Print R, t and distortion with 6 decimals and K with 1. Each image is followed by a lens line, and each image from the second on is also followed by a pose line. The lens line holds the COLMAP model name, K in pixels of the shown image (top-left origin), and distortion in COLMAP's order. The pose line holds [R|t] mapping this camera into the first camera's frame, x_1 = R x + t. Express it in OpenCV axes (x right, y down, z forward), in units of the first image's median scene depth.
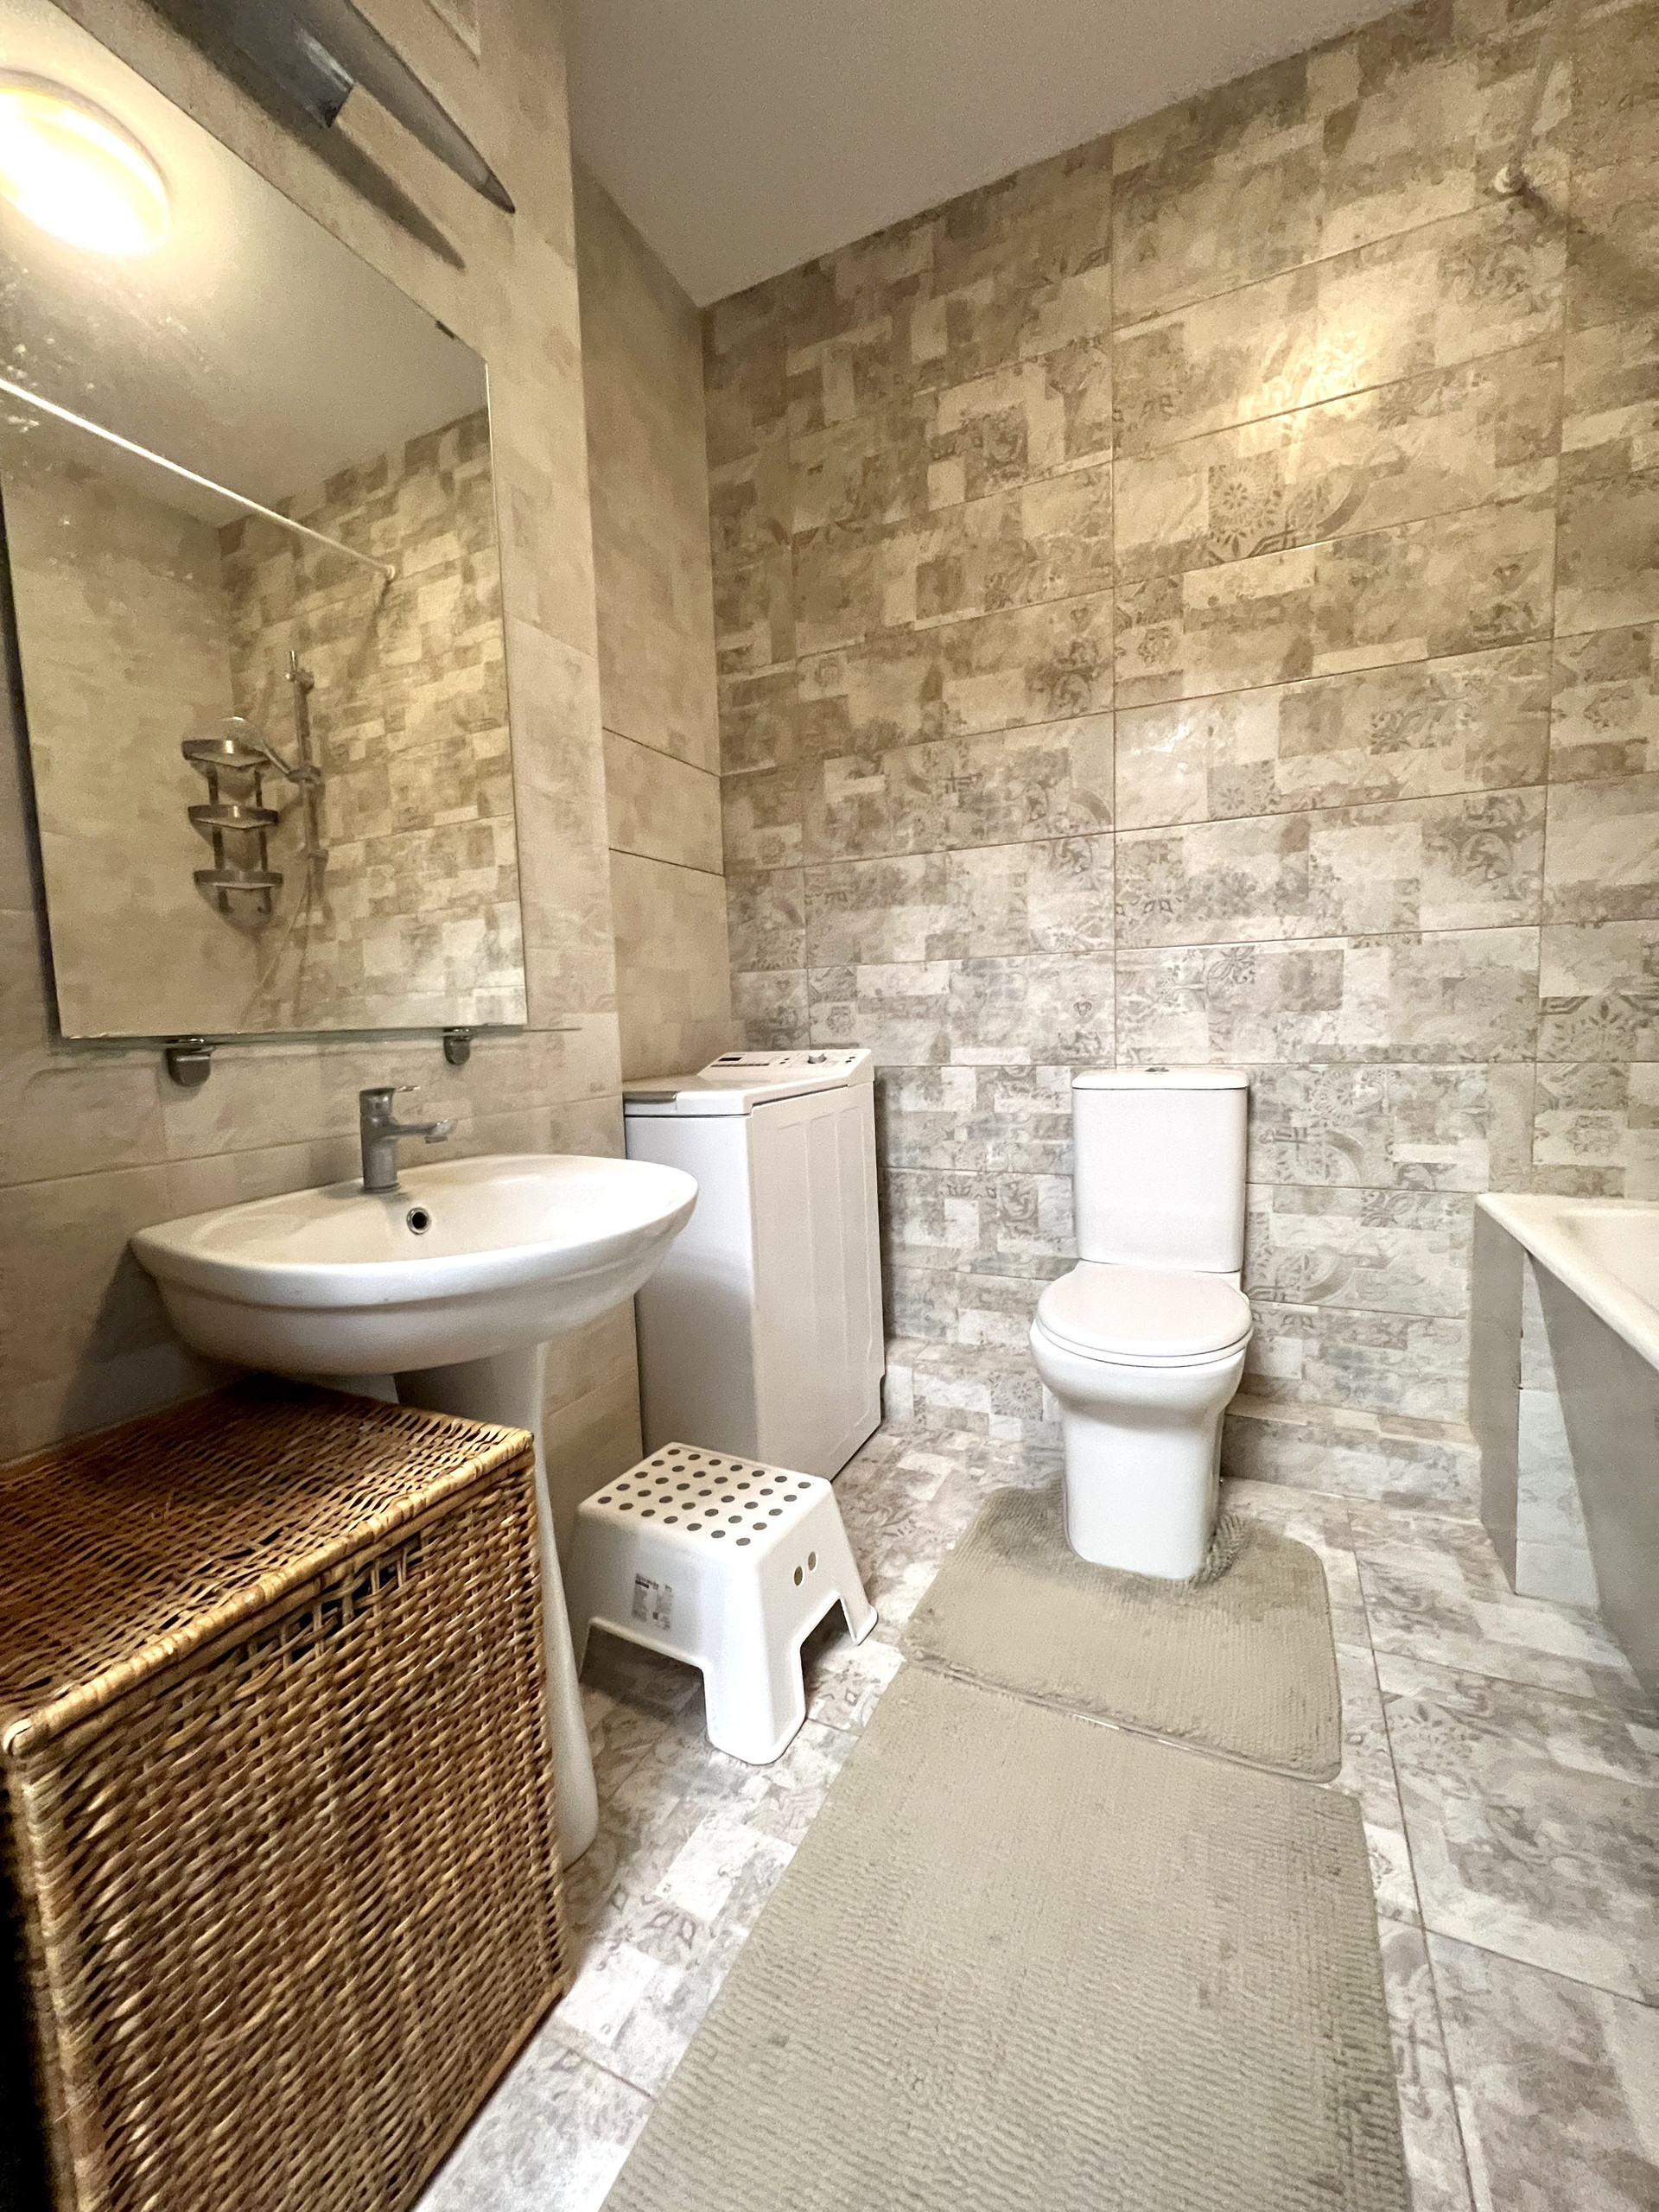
lens RADIAL K [[888.6, 0, 839.1], [0, 888.6, 1106.0], [0, 0, 1]] dist [-0.003622, 0.000976]
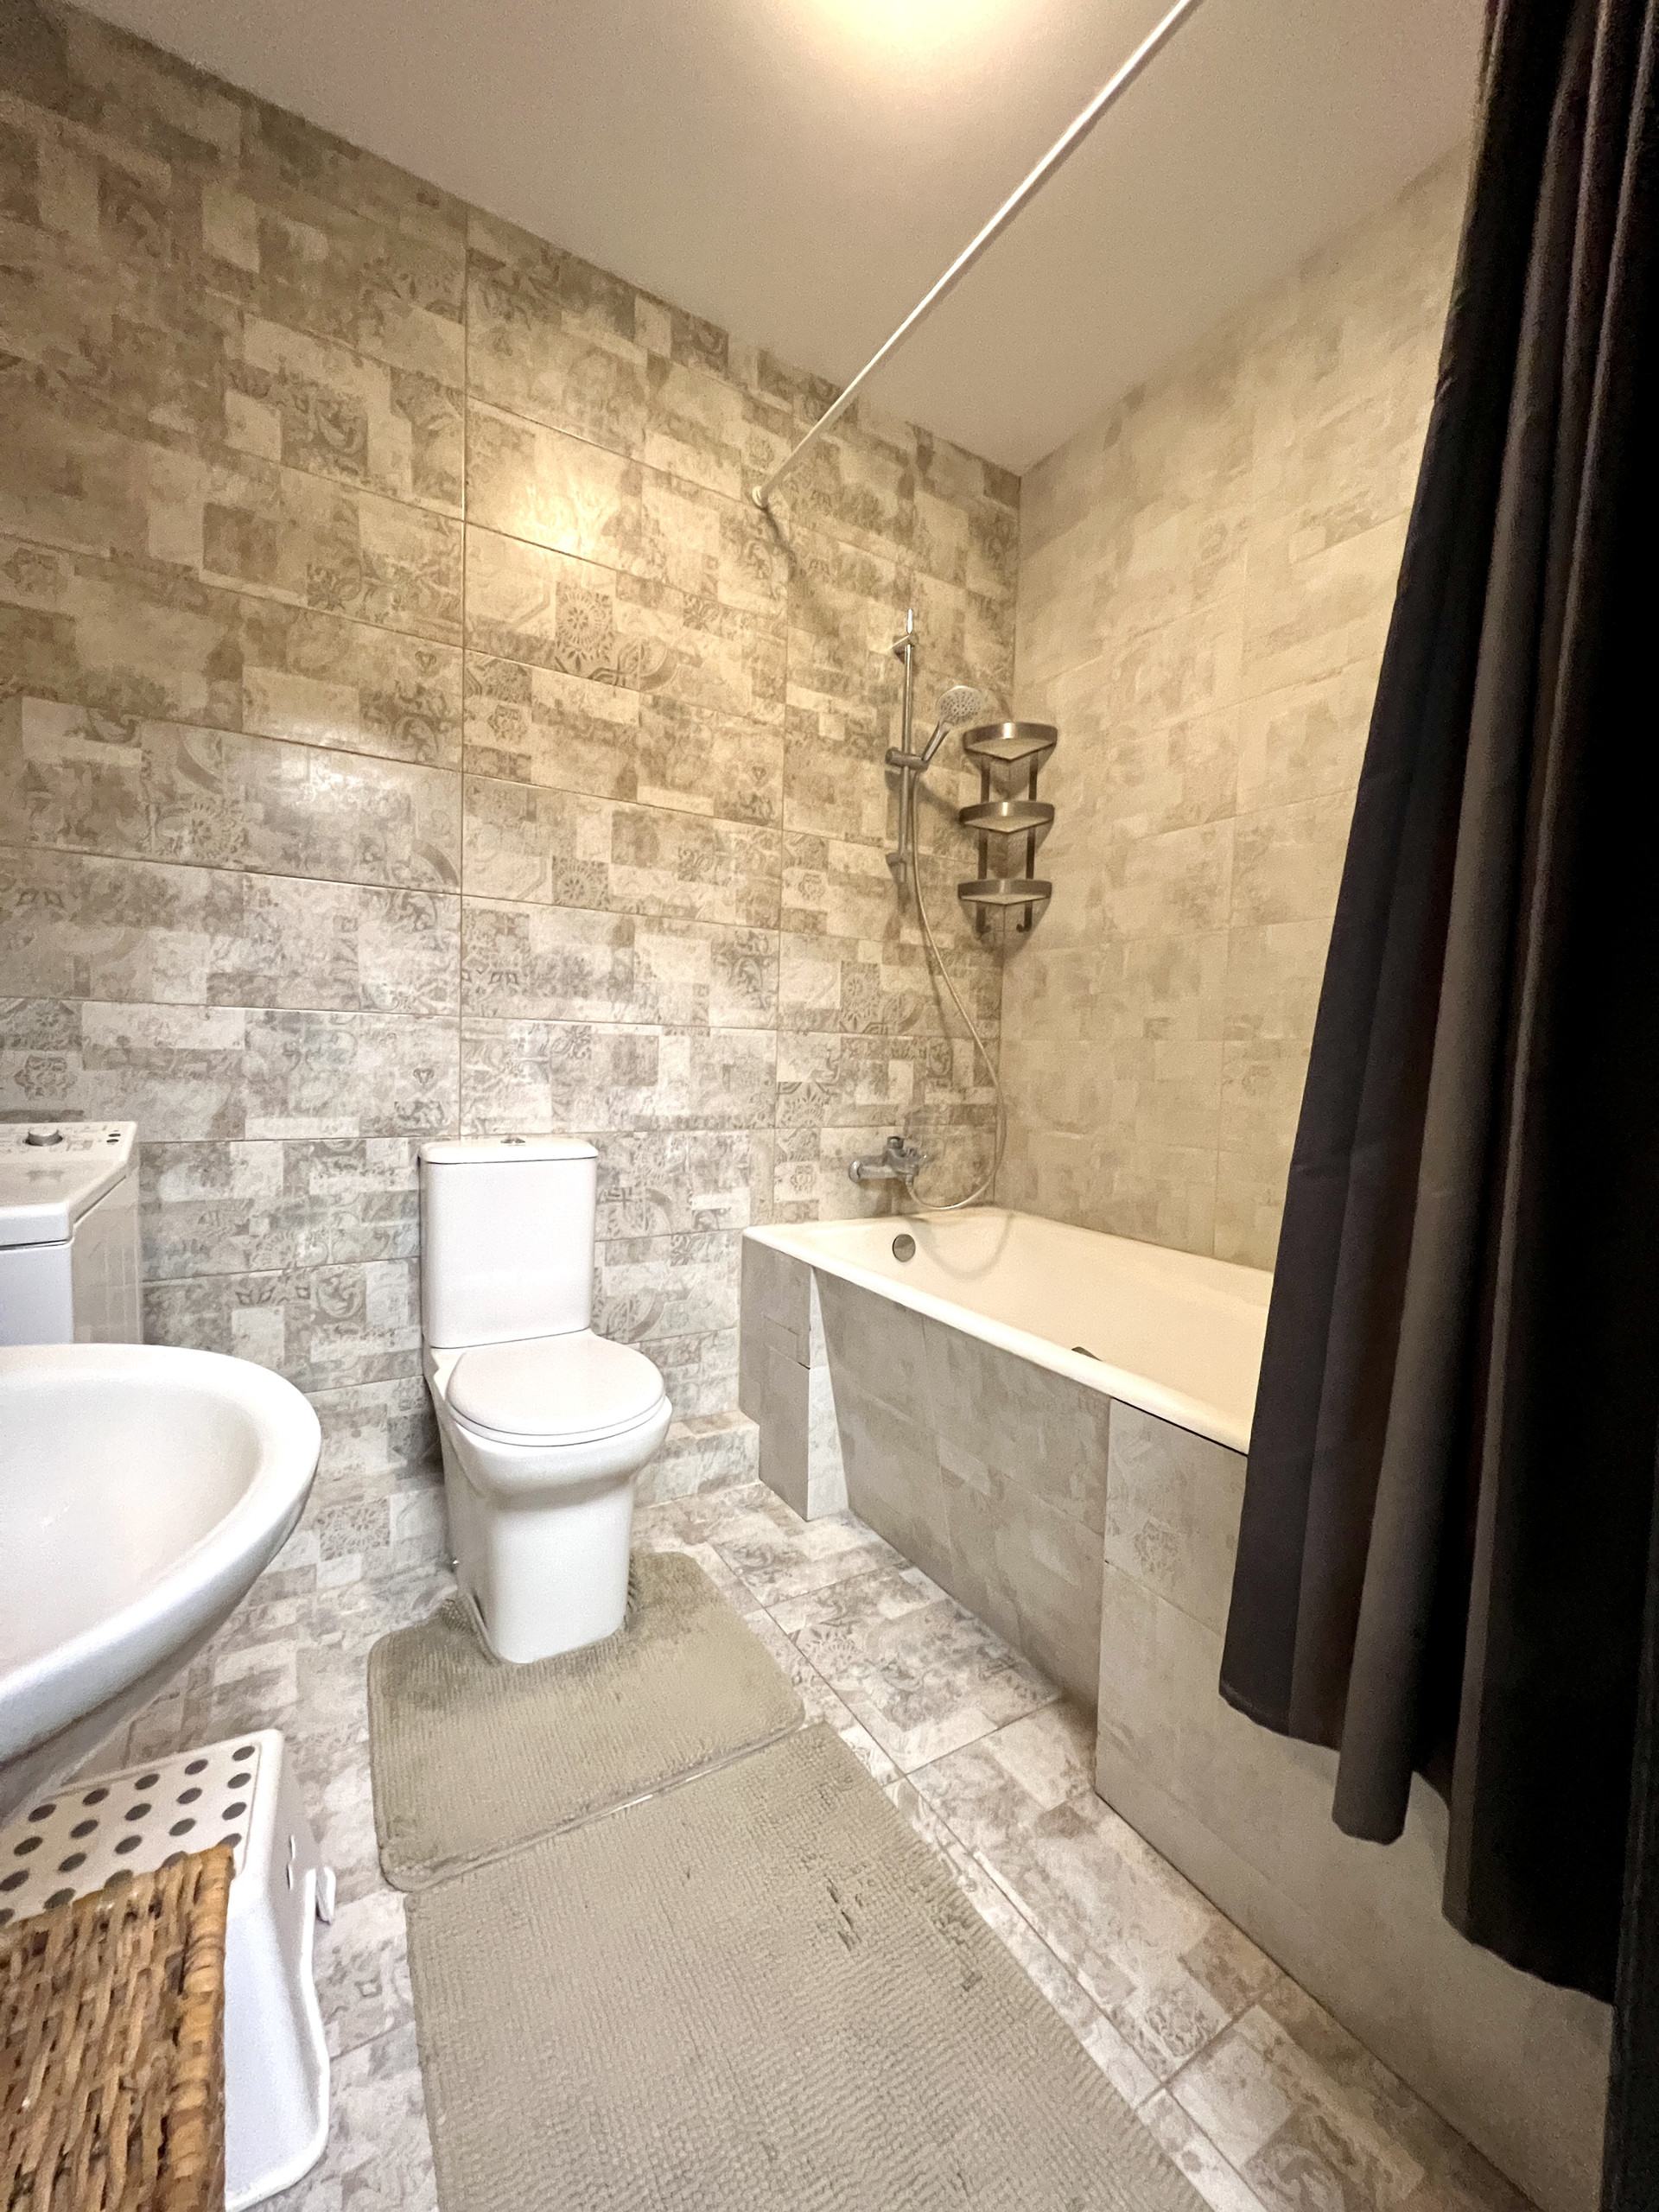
lens RADIAL K [[888.6, 0, 837.5], [0, 888.6, 1107.1], [0, 0, 1]] dist [-0.003622, 0.000976]
pose [[0.549772, -0.000733, 0.835314, -0.288013], [0.038265, 0.998972, -0.024308, -0.041686], [-0.834438, 0.045327, 0.549235, 0.148668]]
